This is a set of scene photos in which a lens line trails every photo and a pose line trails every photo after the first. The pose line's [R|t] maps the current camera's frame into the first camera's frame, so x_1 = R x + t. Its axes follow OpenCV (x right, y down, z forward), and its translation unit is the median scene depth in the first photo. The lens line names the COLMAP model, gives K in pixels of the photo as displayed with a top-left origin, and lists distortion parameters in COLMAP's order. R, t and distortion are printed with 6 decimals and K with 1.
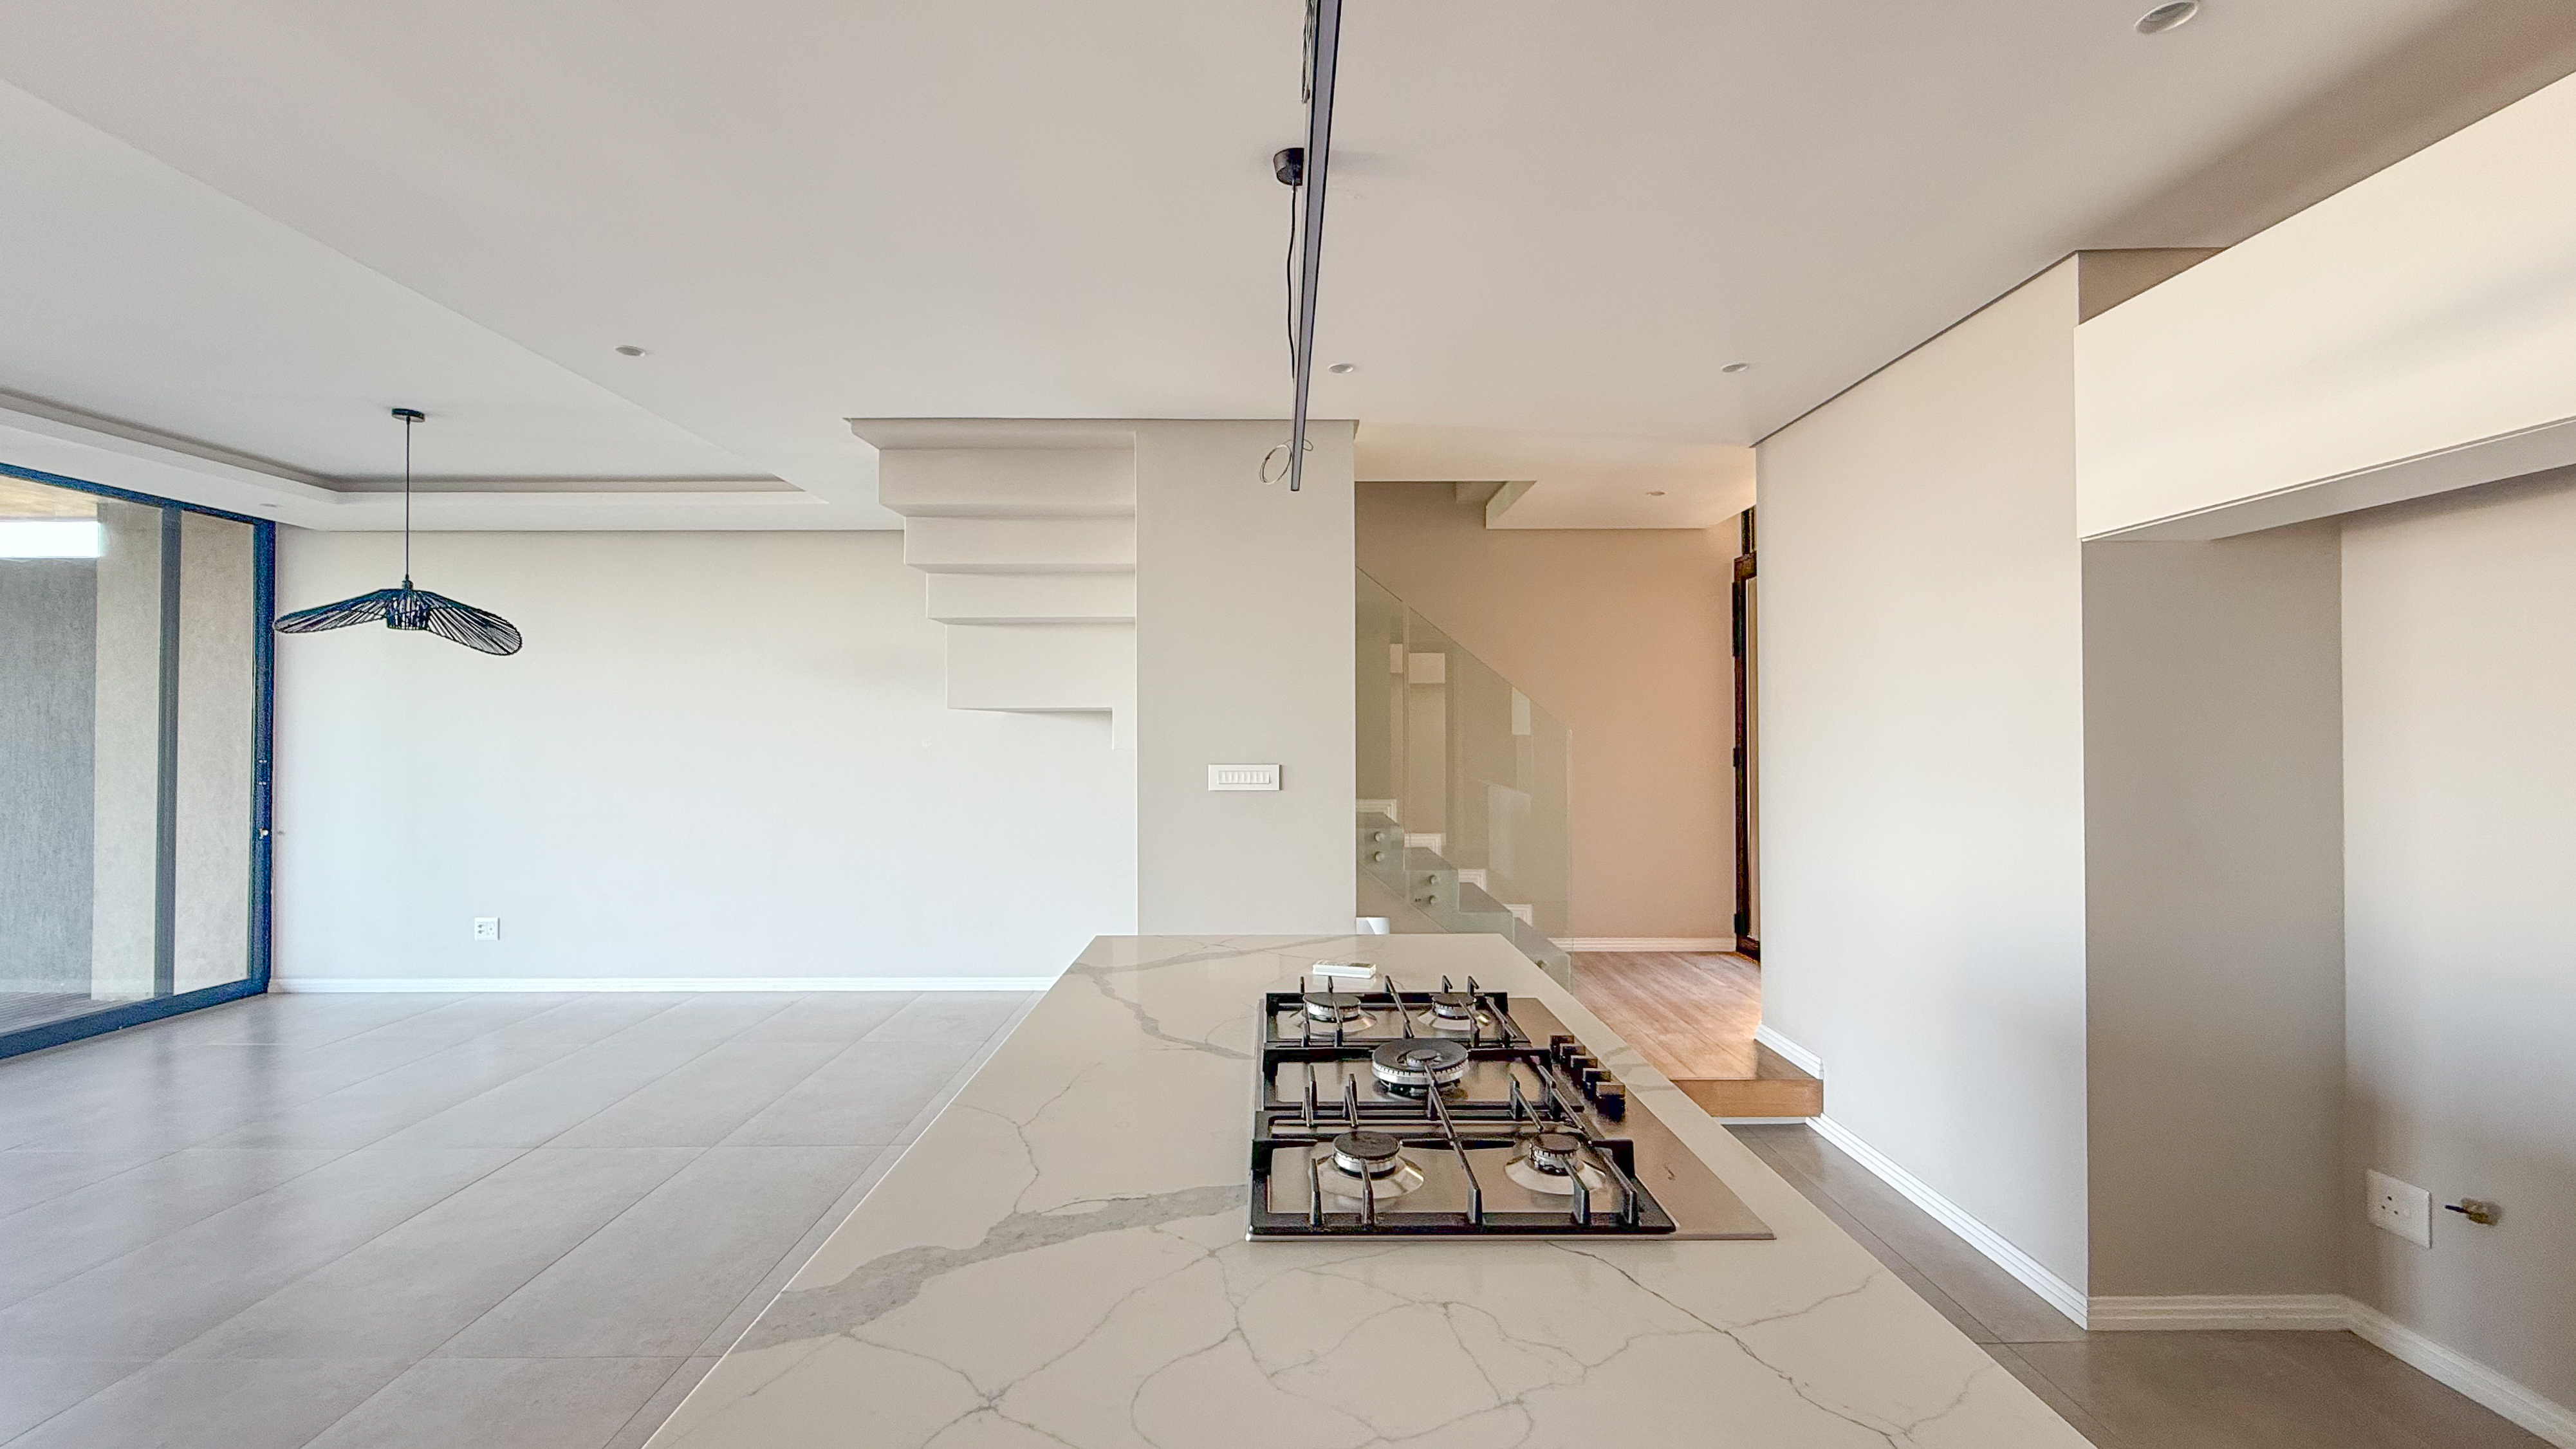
lens RADIAL K [[1047.0, 0, 1285.7], [0, 1047.0, 724.9], [0, 0, 1]] dist [0.004027, -0.000126]
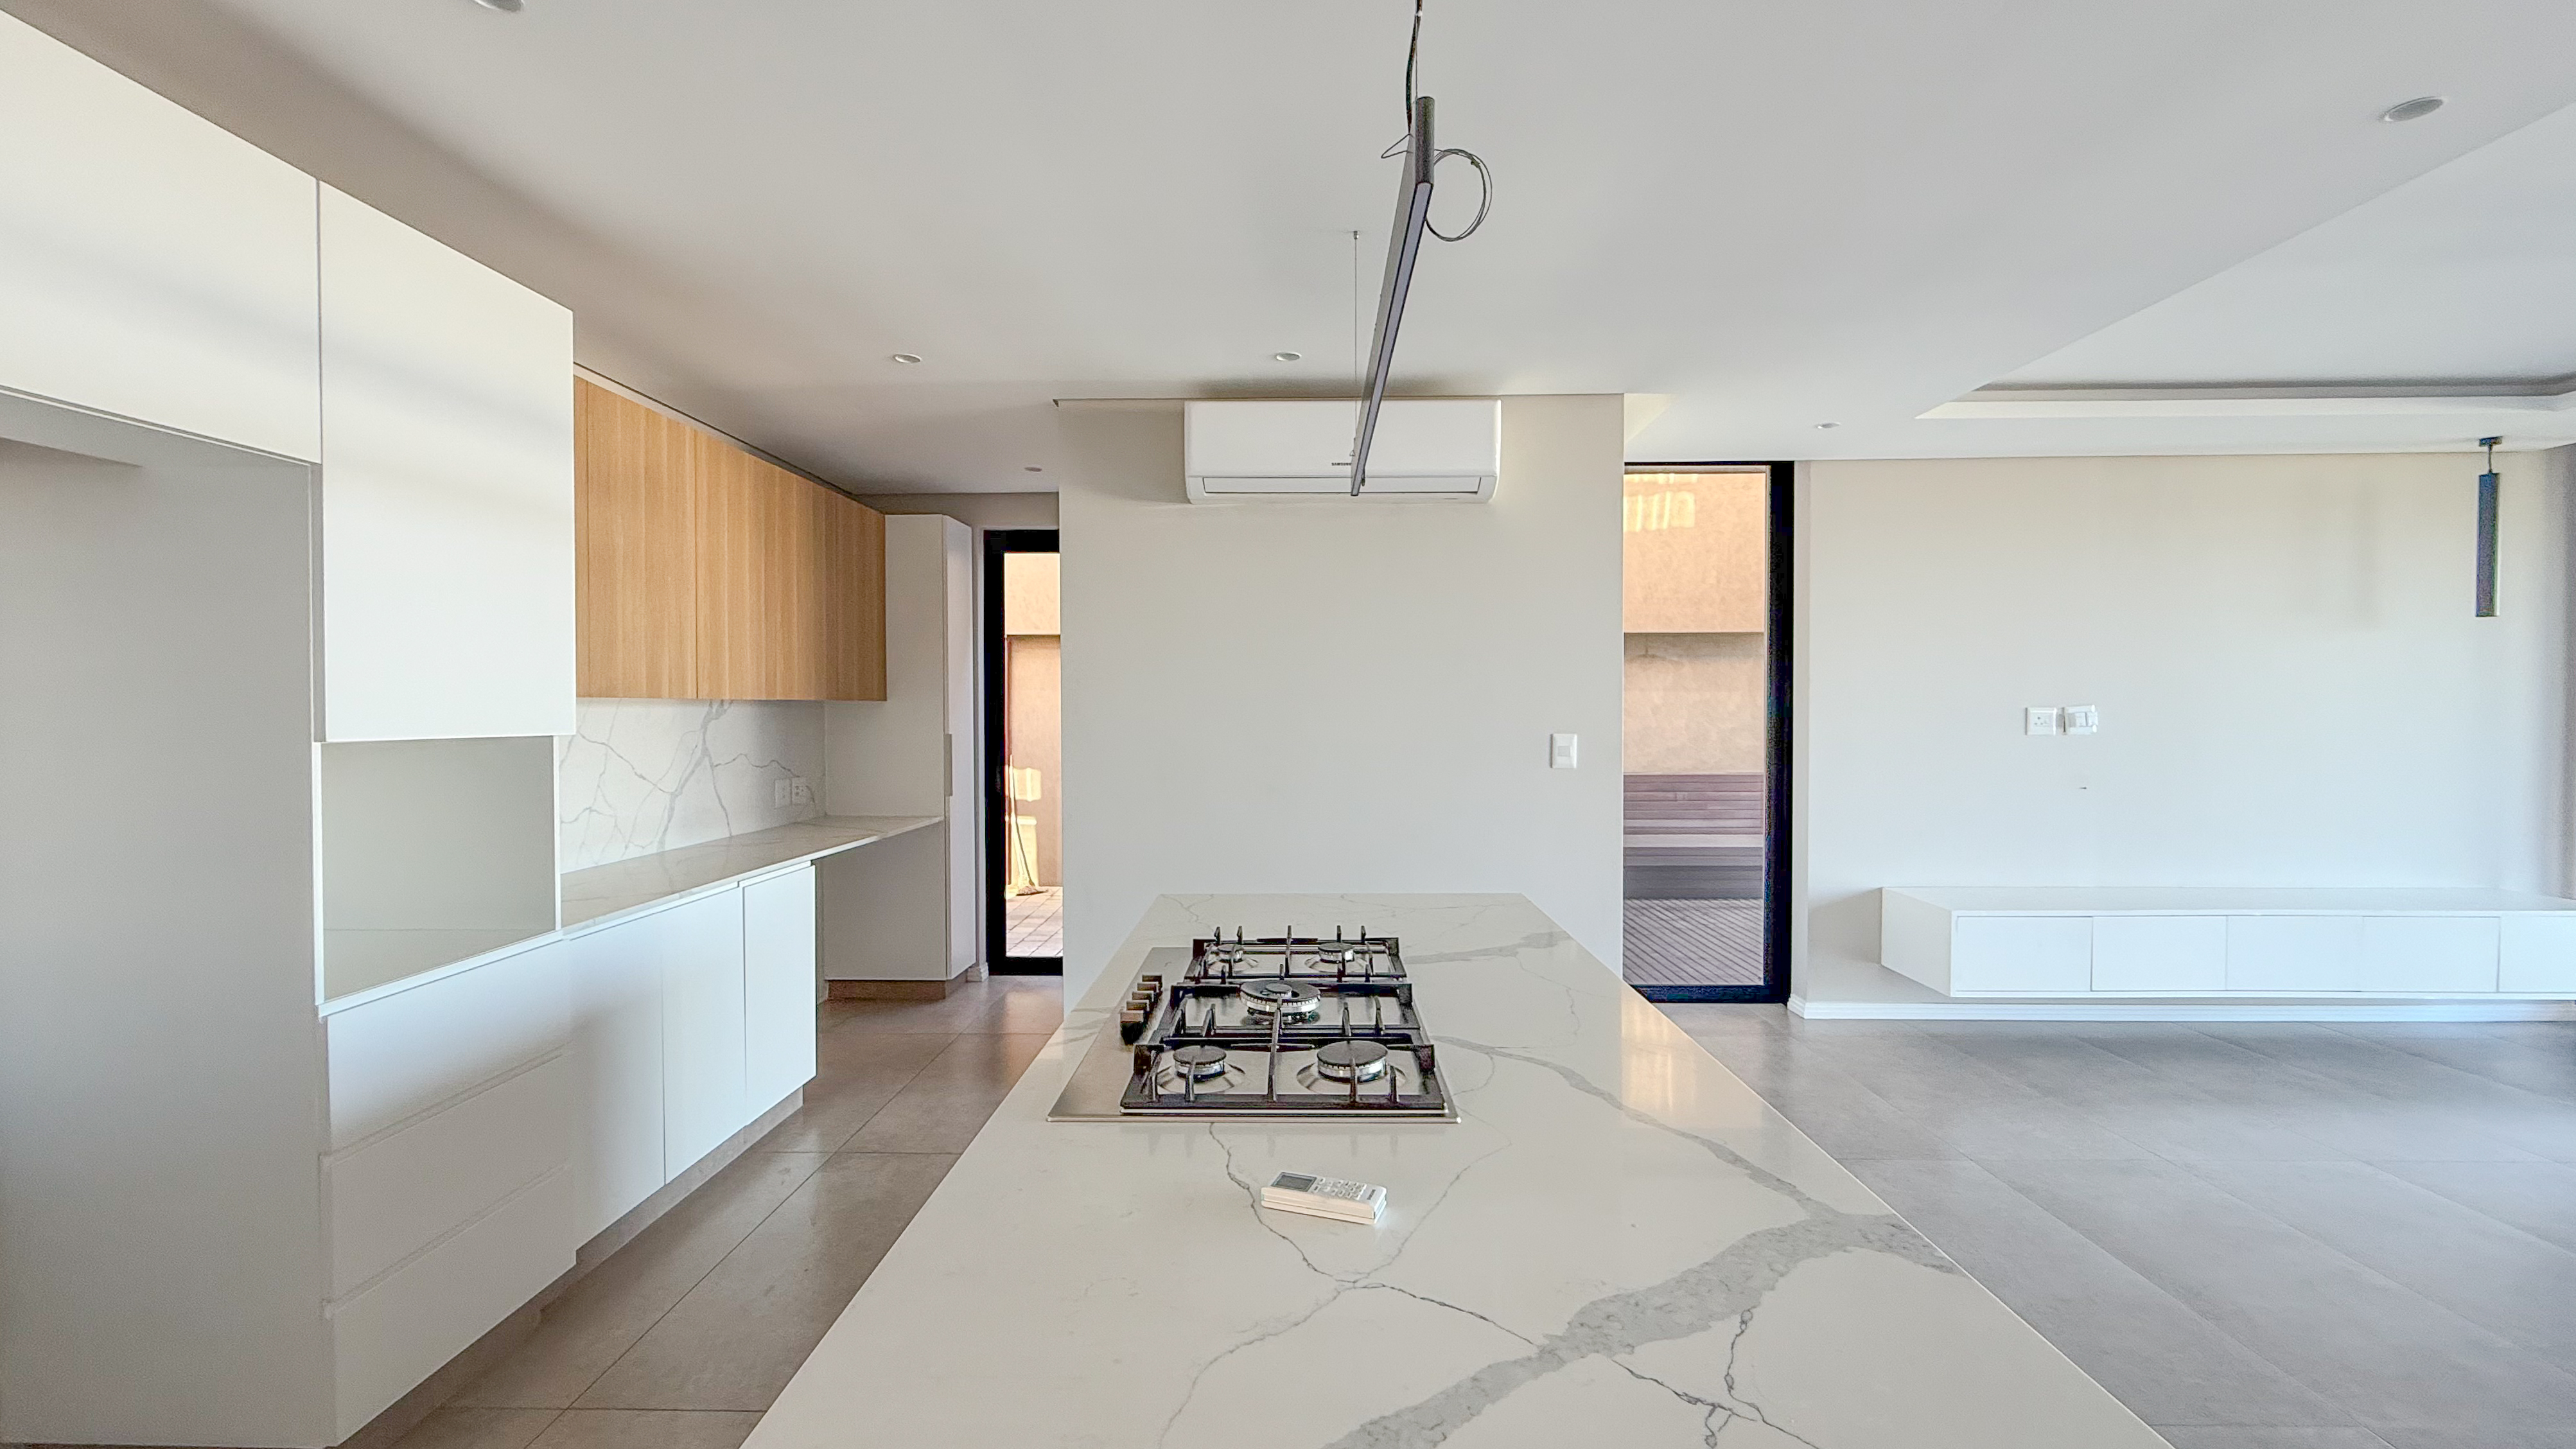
lens RADIAL K [[1047.1, 0, 1280.2], [0, 1047.1, 727.7], [0, 0, 1]] dist [0.004027, -0.000126]
pose [[-0.999494, 0.007449, 0.030924, 0.033993], [0.007563, 0.999965, 0.003550, 0.004554], [-0.030897, 0.003782, -0.999515, 0.833610]]
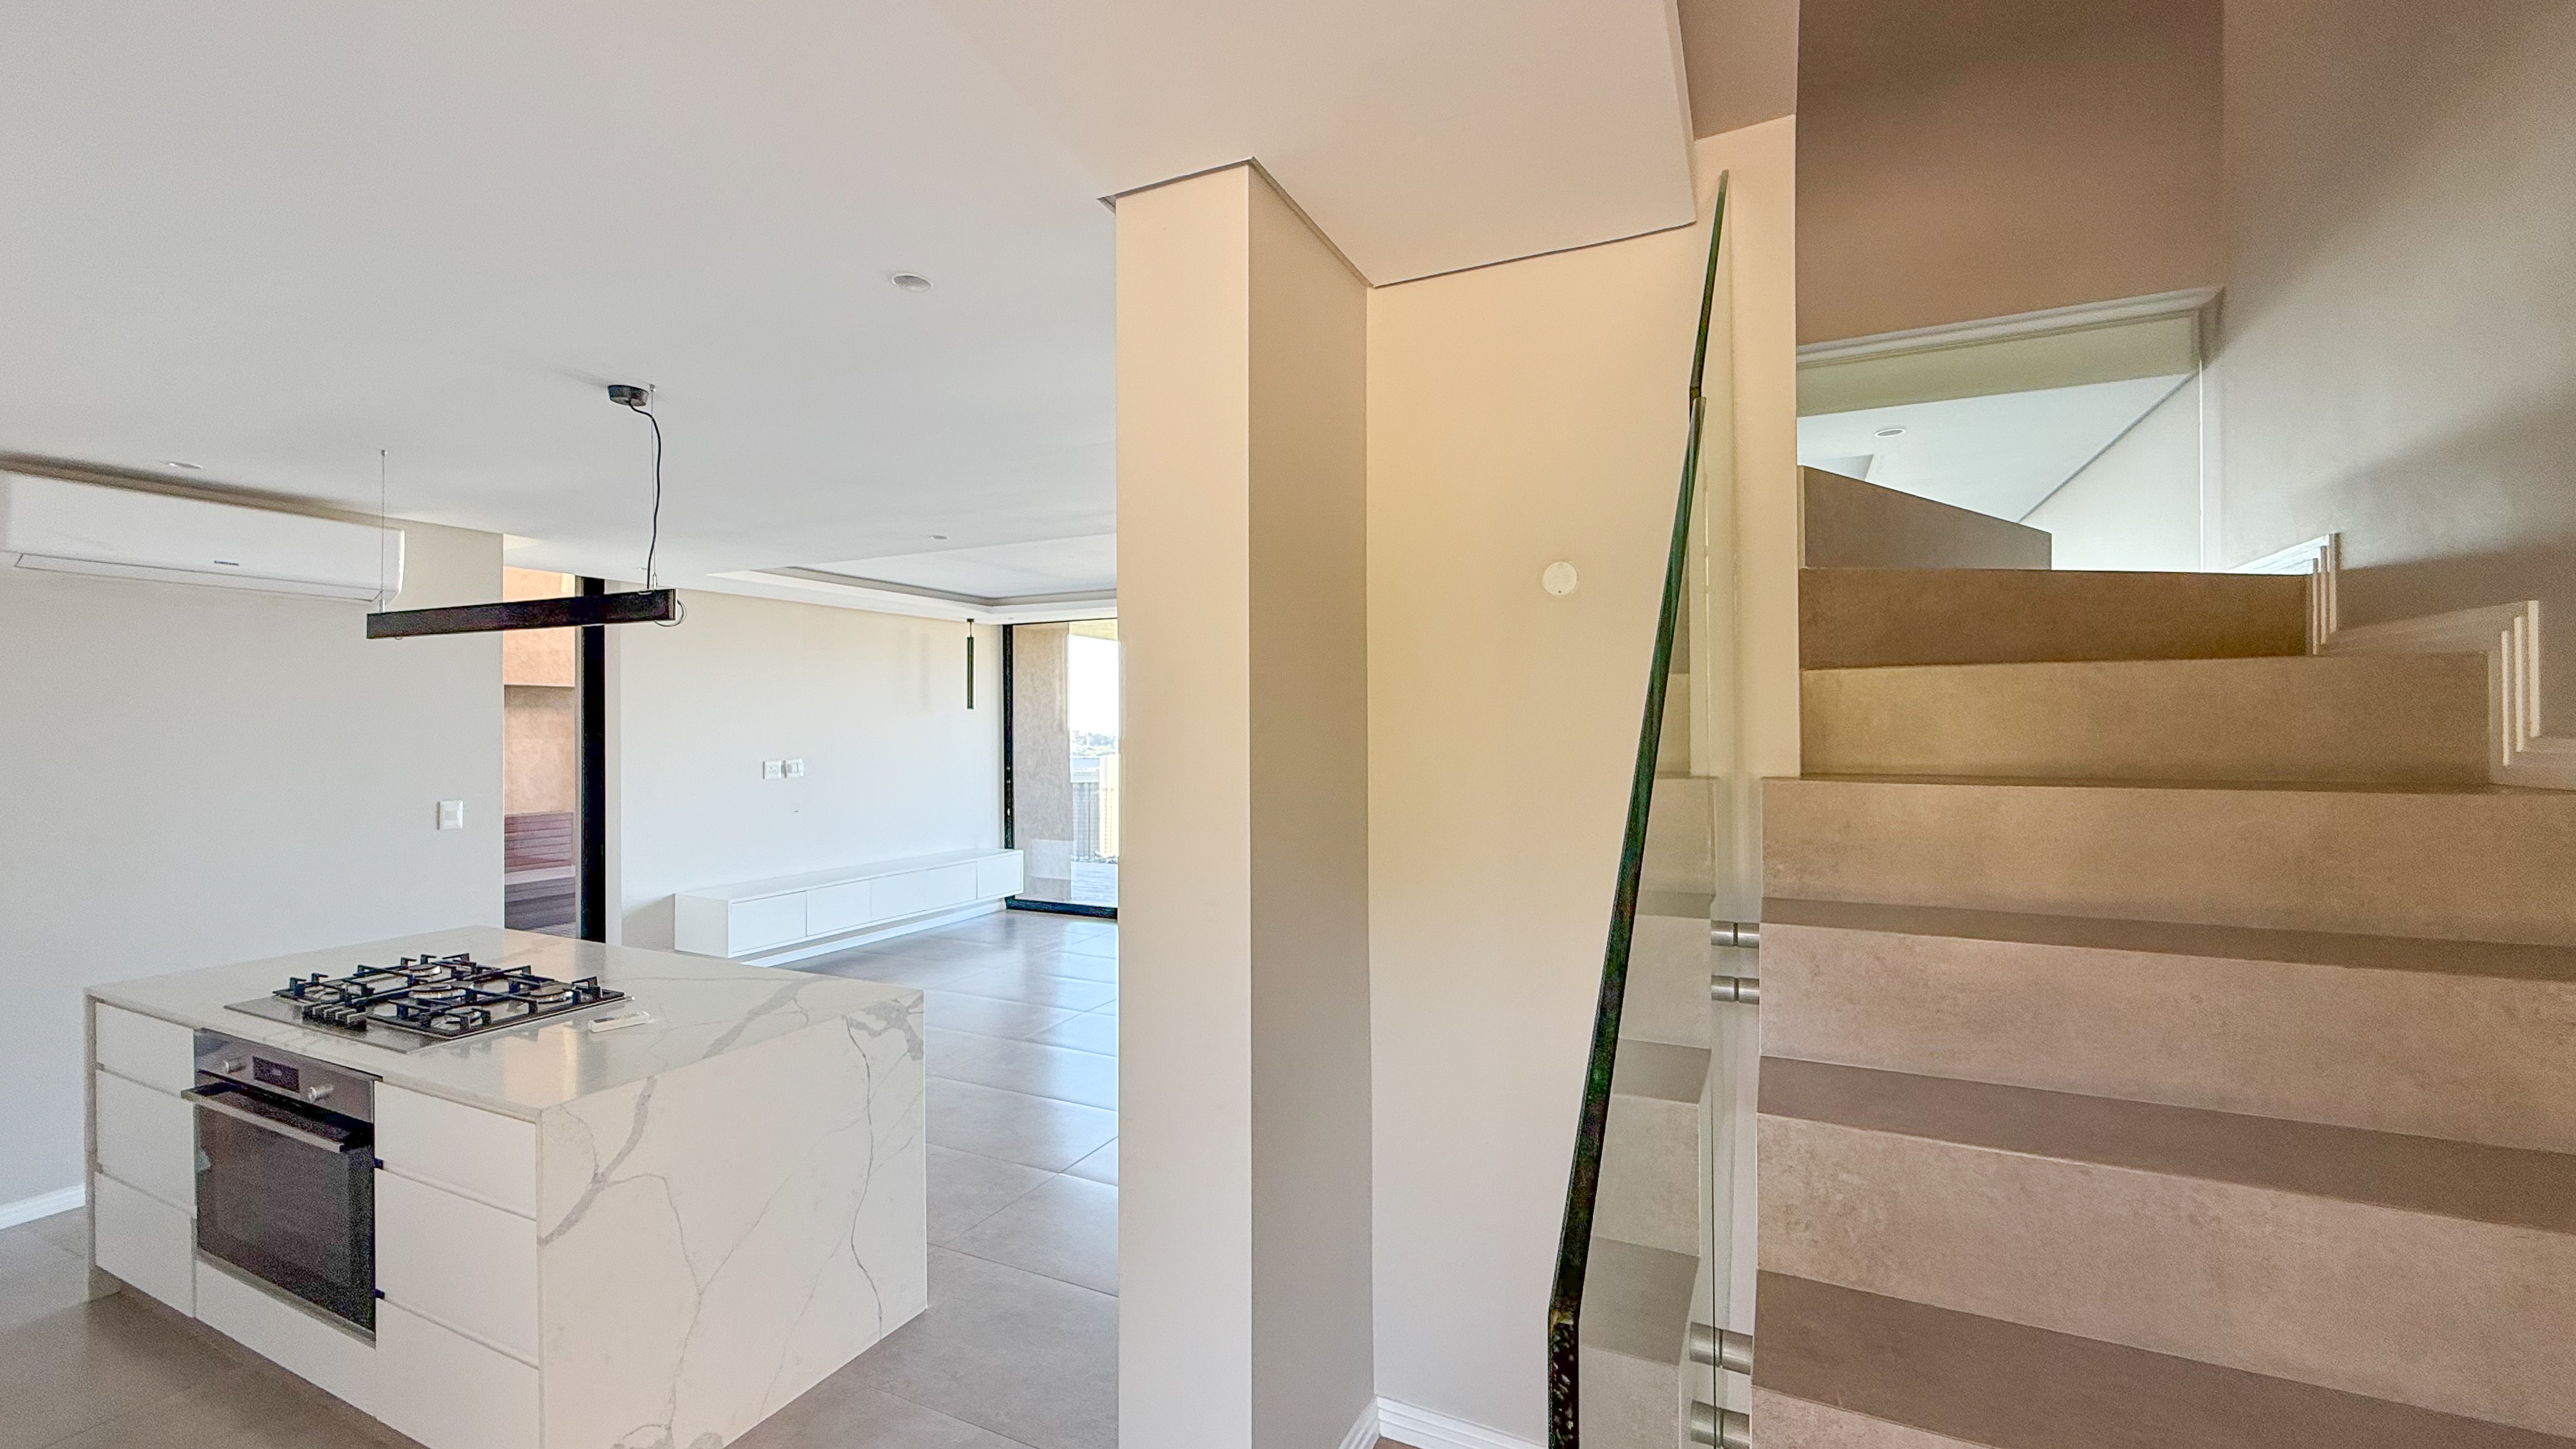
lens RADIAL K [[1047.0, 0, 1292.5], [0, 1047.0, 723.7], [0, 0, 1]] dist [0.004027, -0.000126]
pose [[-0.444245, 0.005877, -0.895886, 0.434298], [0.020573, 0.999782, -0.003643, -0.046682], [0.895669, -0.020049, -0.444269, 1.234345]]
